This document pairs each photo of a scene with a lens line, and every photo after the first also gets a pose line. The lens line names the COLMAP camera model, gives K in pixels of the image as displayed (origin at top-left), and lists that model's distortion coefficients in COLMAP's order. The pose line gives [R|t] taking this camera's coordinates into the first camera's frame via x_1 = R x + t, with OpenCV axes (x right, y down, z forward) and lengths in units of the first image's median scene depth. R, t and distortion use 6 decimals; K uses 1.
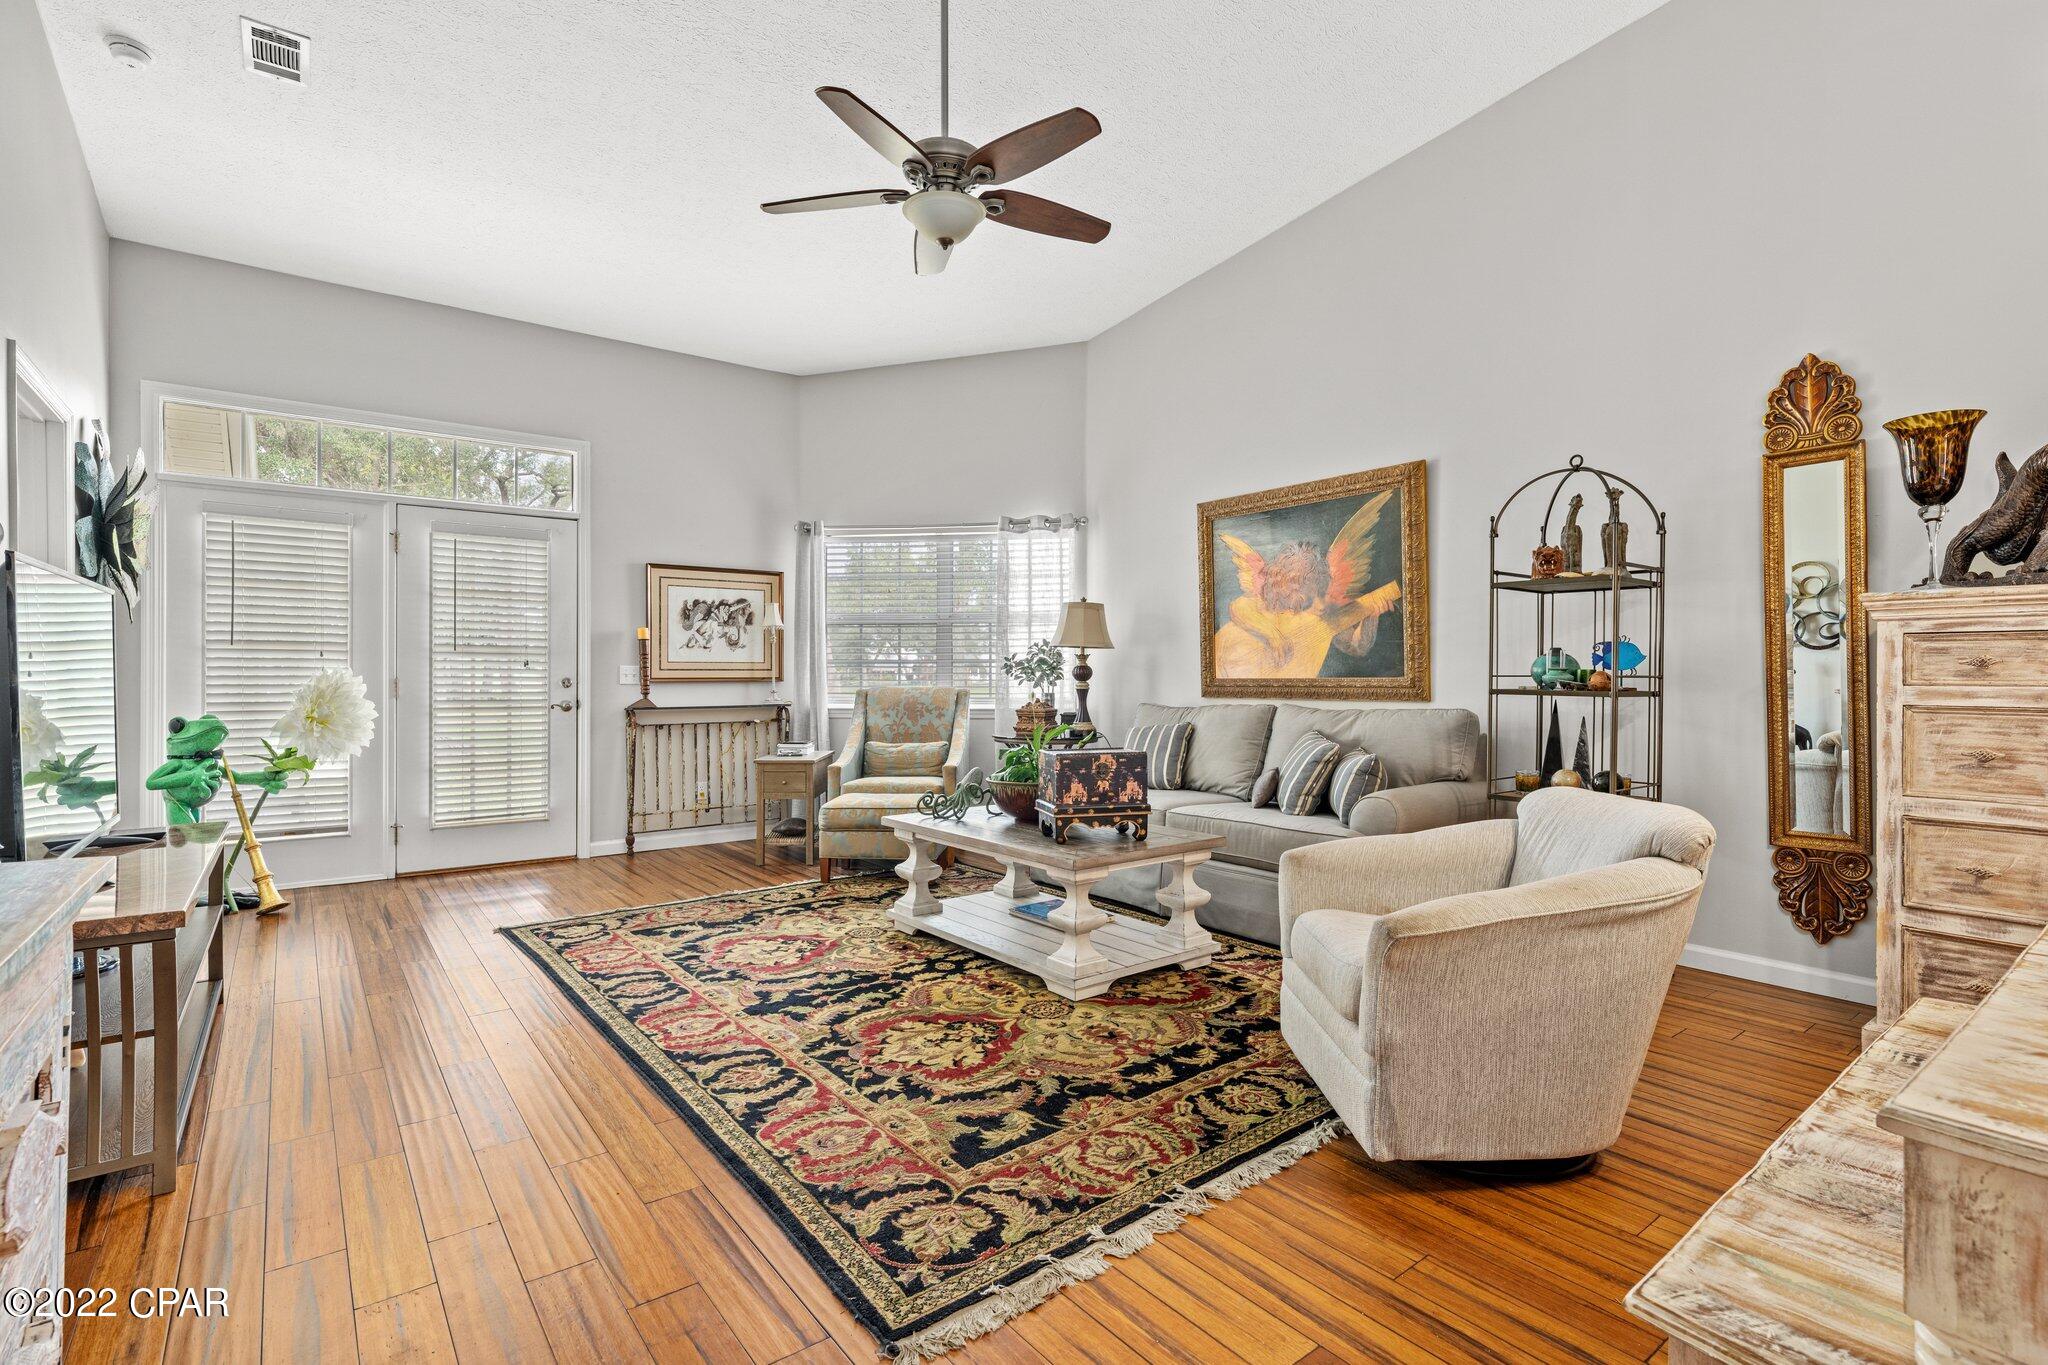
lens RADIAL K [[958.9, 0, 1029.9], [0, 958.9, 679.6], [0, 0, 1]] dist [0.001947, -0.000462]
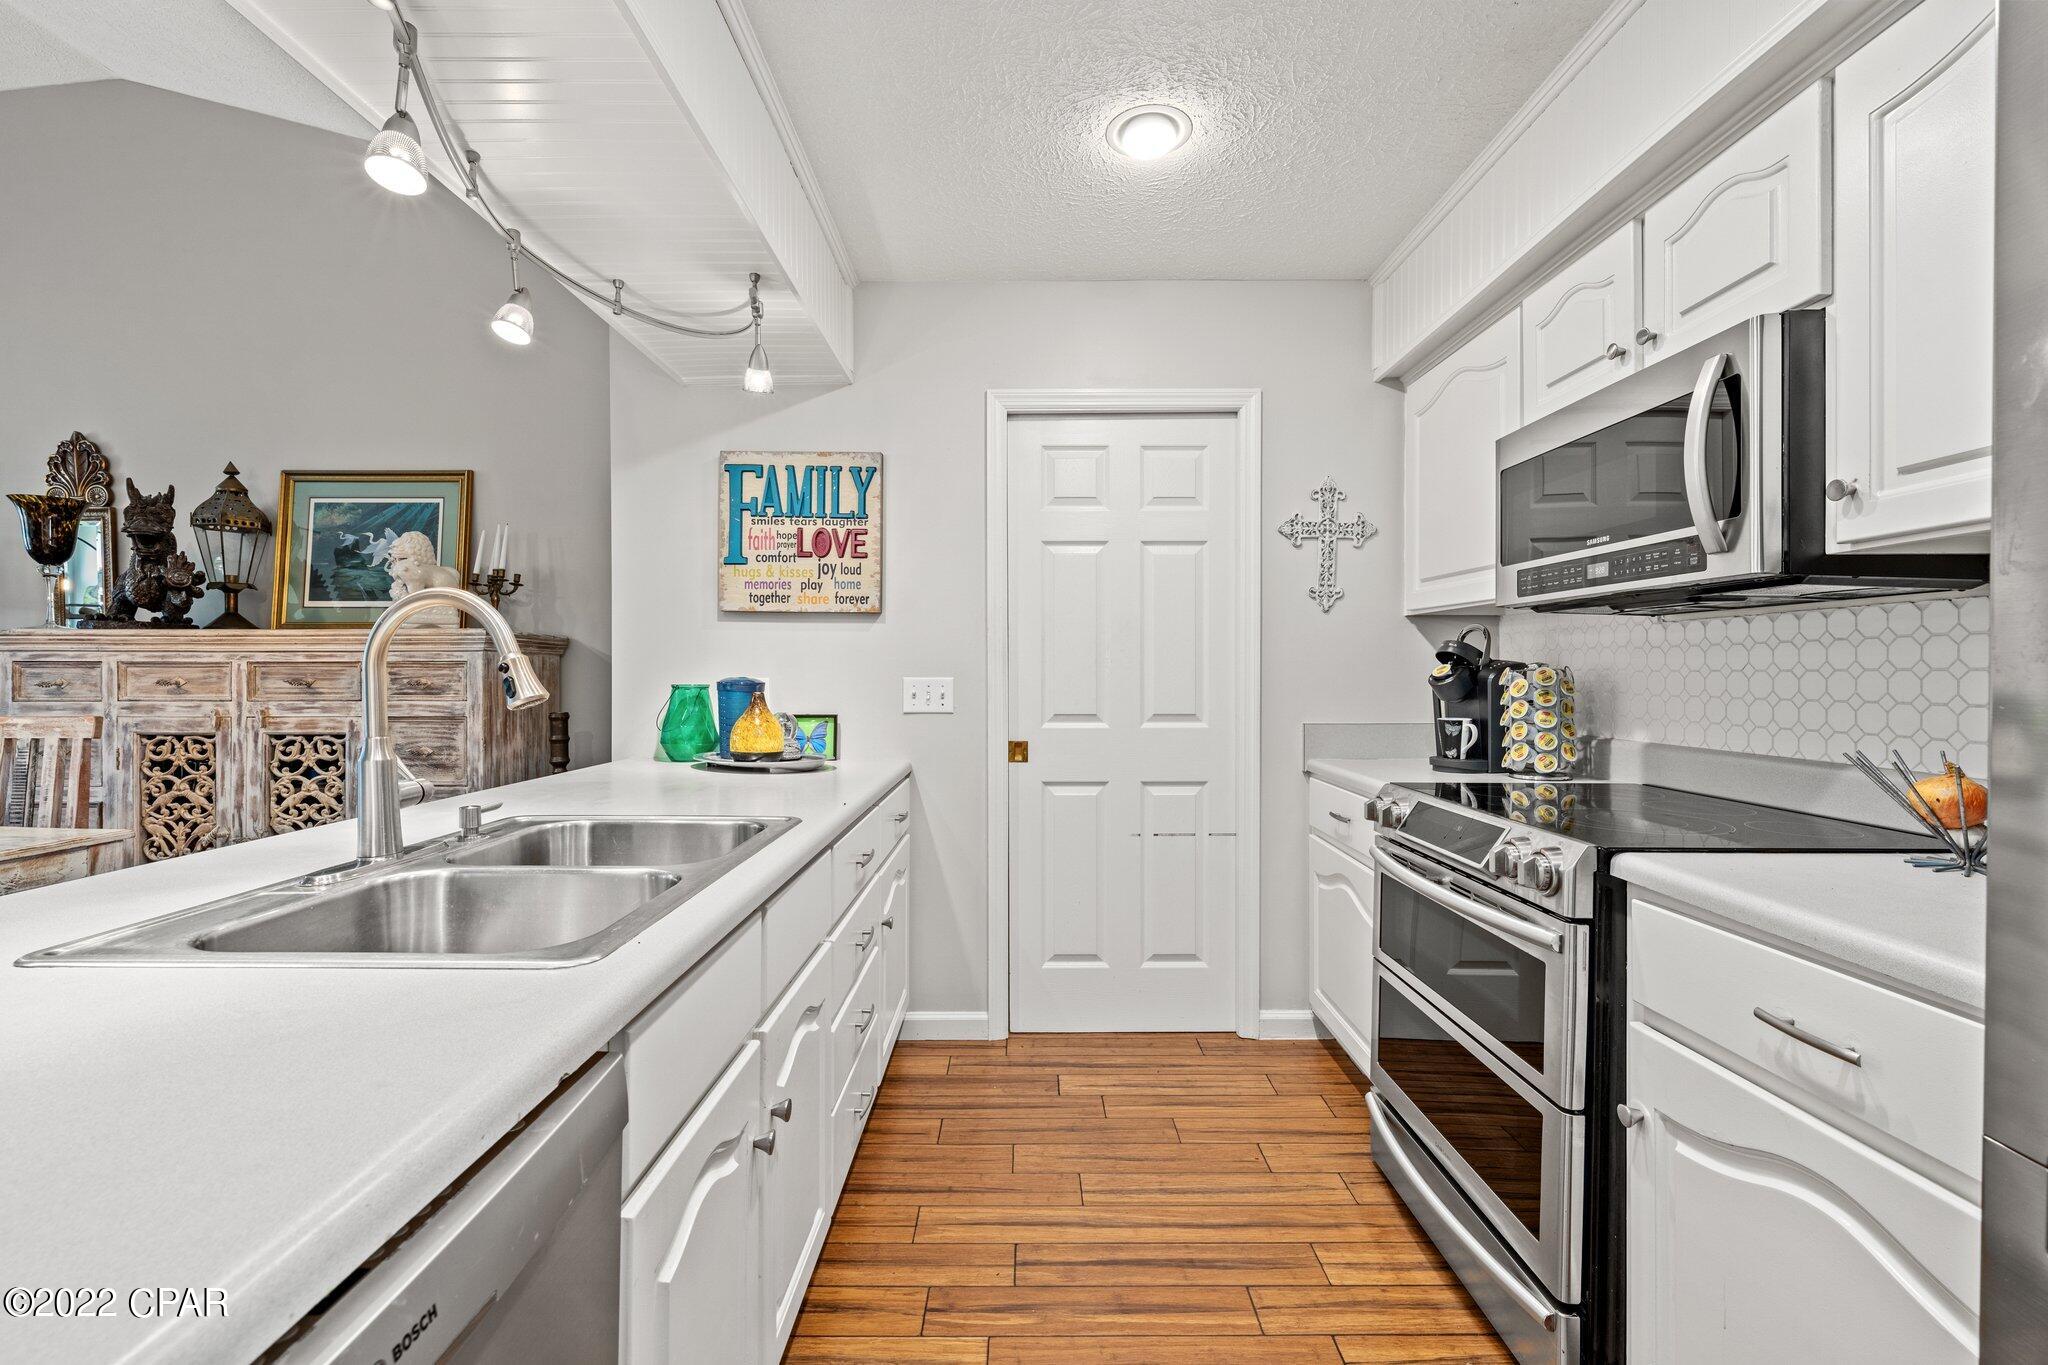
lens RADIAL K [[865.6, 0, 1026.1], [0, 865.6, 673.6], [0, 0, 1]] dist [-0.000755, -0.000153]
pose [[0.606331, -0.003969, 0.795203, 0.565210], [0.006887, 0.999976, -0.000261, -0.015327], [-0.795183, 0.005635, 0.606344, -0.553816]]
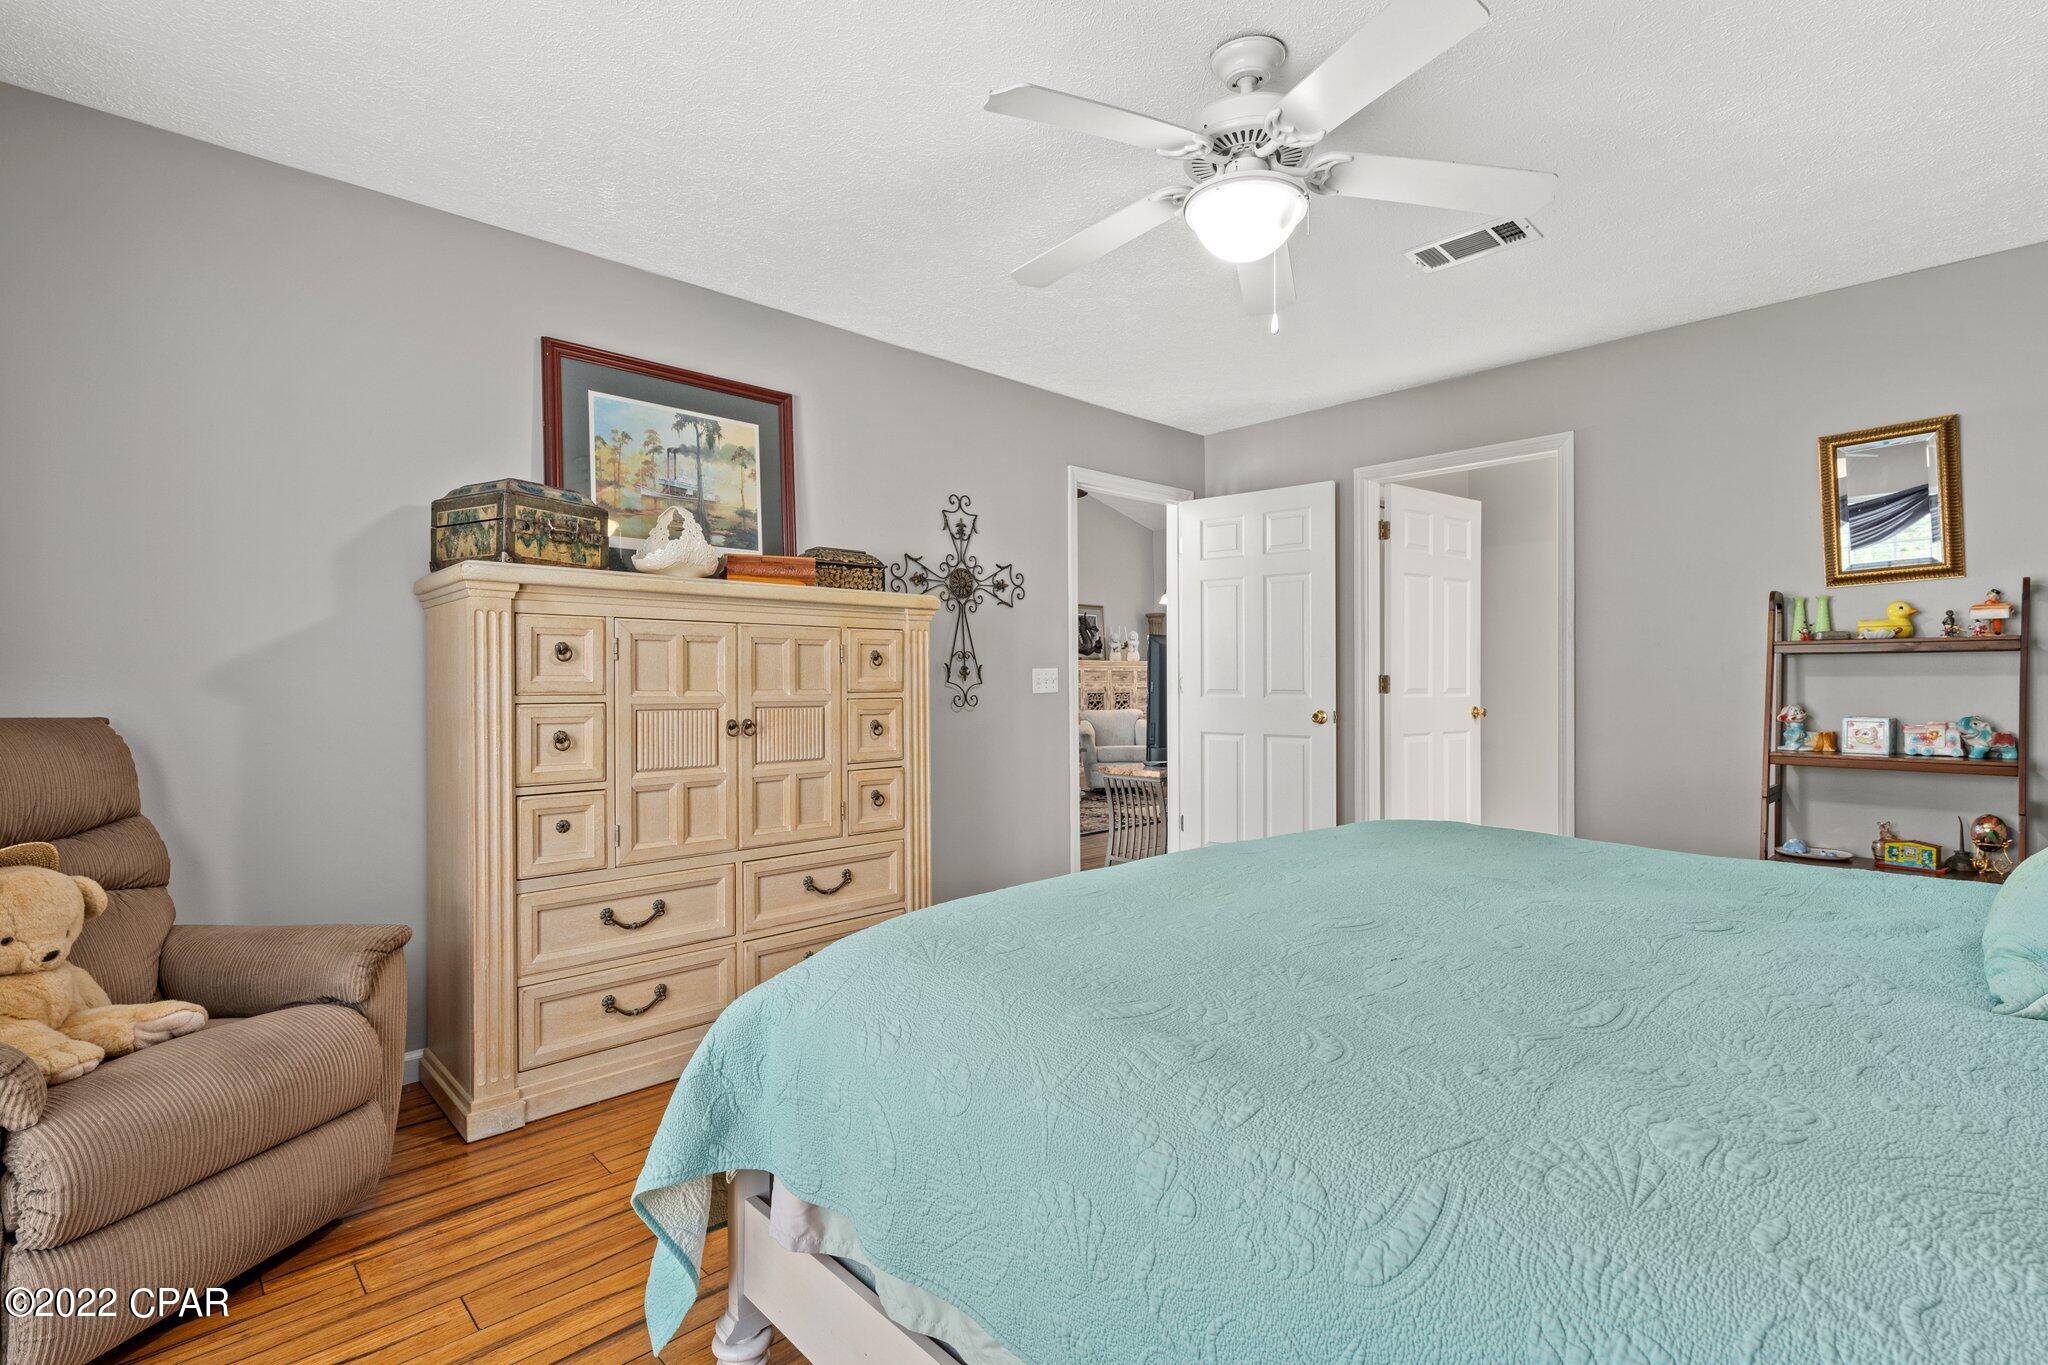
lens RADIAL K [[955.5, 0, 1031.2], [0, 955.5, 673.8], [0, 0, 1]] dist [0.000283, -0.000226]
pose [[-0.100357, 0.009974, 0.994902, -2.115152], [0.009545, 0.999913, -0.009062, 0.002044], [-0.994906, 0.008587, -0.100443, 1.058021]]
